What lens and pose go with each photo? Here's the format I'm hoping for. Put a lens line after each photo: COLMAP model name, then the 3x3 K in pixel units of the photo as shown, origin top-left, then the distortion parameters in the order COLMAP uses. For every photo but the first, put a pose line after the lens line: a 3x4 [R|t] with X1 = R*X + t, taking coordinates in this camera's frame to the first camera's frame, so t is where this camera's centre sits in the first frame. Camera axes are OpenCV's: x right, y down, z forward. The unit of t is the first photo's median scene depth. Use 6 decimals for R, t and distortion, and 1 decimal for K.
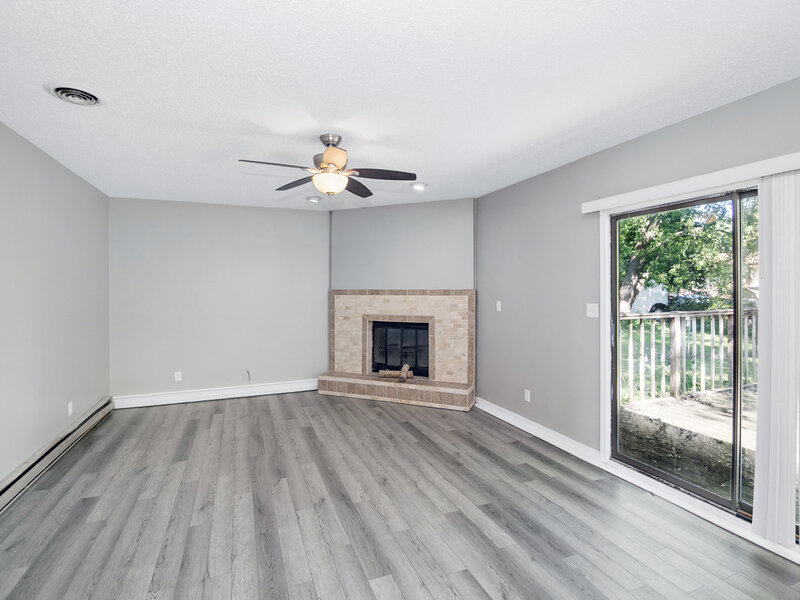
lens RADIAL K [[404.0, 0, 401.1], [0, 404.0, 292.3], [0, 0, 1]] dist [-0.002308, -0.008522]
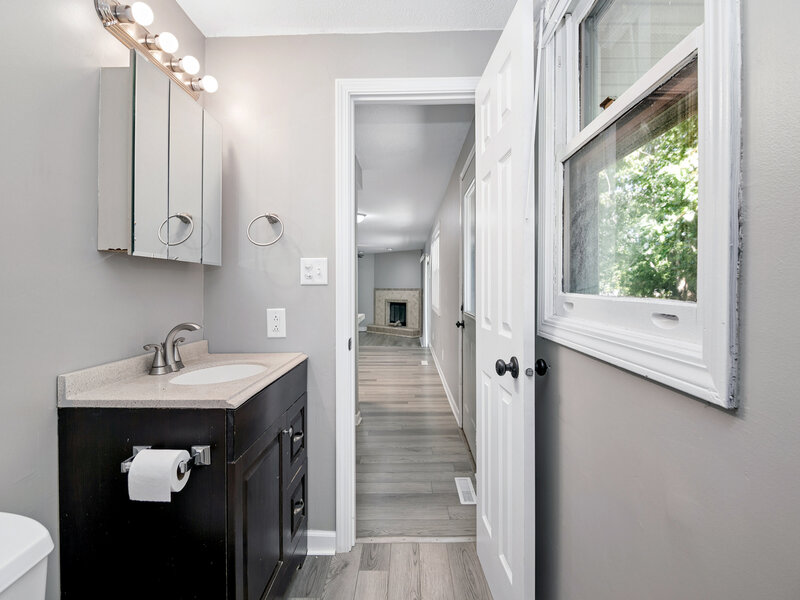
lens RADIAL K [[404.0, 0, 401.1], [0, 404.0, 292.3], [0, 0, 1]] dist [-0.002308, -0.008522]
pose [[0.921148, 0.010301, -0.389076, 0.981437], [-0.010780, 0.999941, 0.000950, 0.015343], [0.389063, 0.003319, 0.921205, -1.199470]]
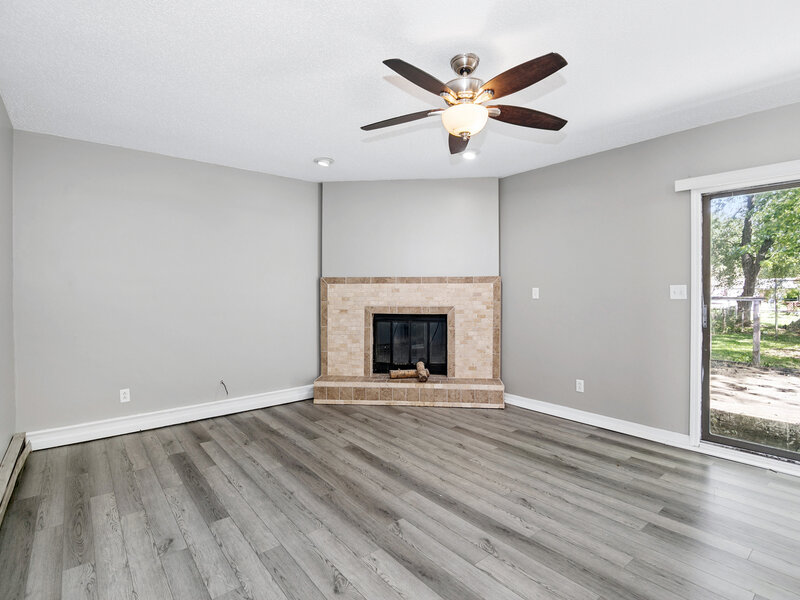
lens RADIAL K [[404.0, 0, 401.1], [0, 404.0, 292.3], [0, 0, 1]] dist [-0.002308, -0.008522]
pose [[0.954276, -0.002757, 0.298913, -0.308524], [0.003897, 0.999987, -0.003217, 0.031356], [-0.298900, 0.004234, 0.954275, 0.182476]]
